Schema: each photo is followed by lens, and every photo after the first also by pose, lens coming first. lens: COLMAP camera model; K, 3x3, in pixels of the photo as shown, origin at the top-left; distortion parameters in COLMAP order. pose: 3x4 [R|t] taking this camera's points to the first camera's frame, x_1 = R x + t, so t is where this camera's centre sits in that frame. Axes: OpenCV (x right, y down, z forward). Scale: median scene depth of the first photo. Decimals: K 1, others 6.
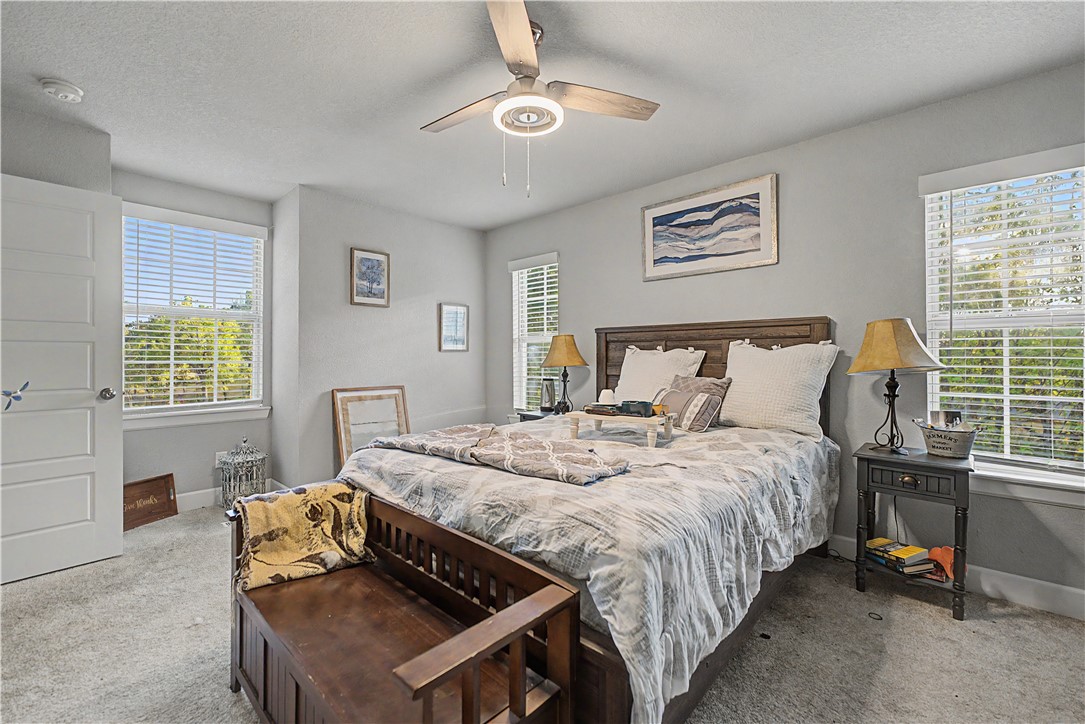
lens RADIAL K [[456.1, 0, 539.2], [0, 456.1, 356.7], [0, 0, 1]] dist [0.001028, 0.000389]
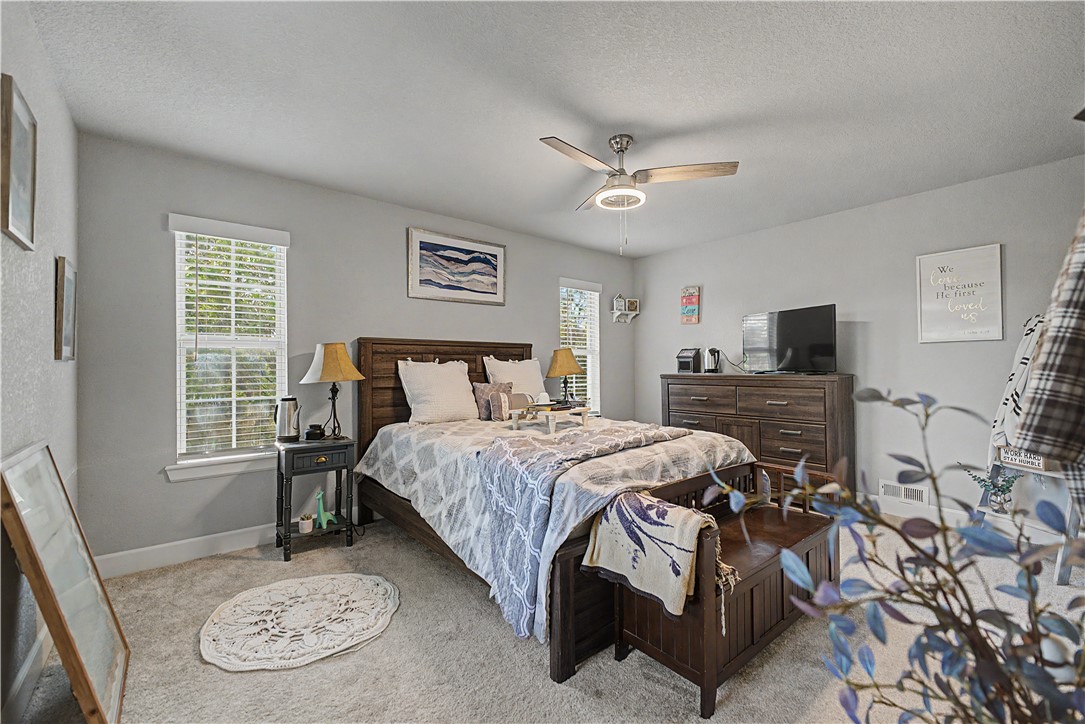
lens RADIAL K [[445.2, 0, 539.2], [0, 445.2, 367.3], [0, 0, 1]] dist [0.000887, 0.000266]
pose [[0.132202, -0.008375, 0.991187, -0.816981], [0.003404, 0.999962, 0.007995, -0.009314], [-0.991217, 0.002317, 0.132226, 0.604844]]
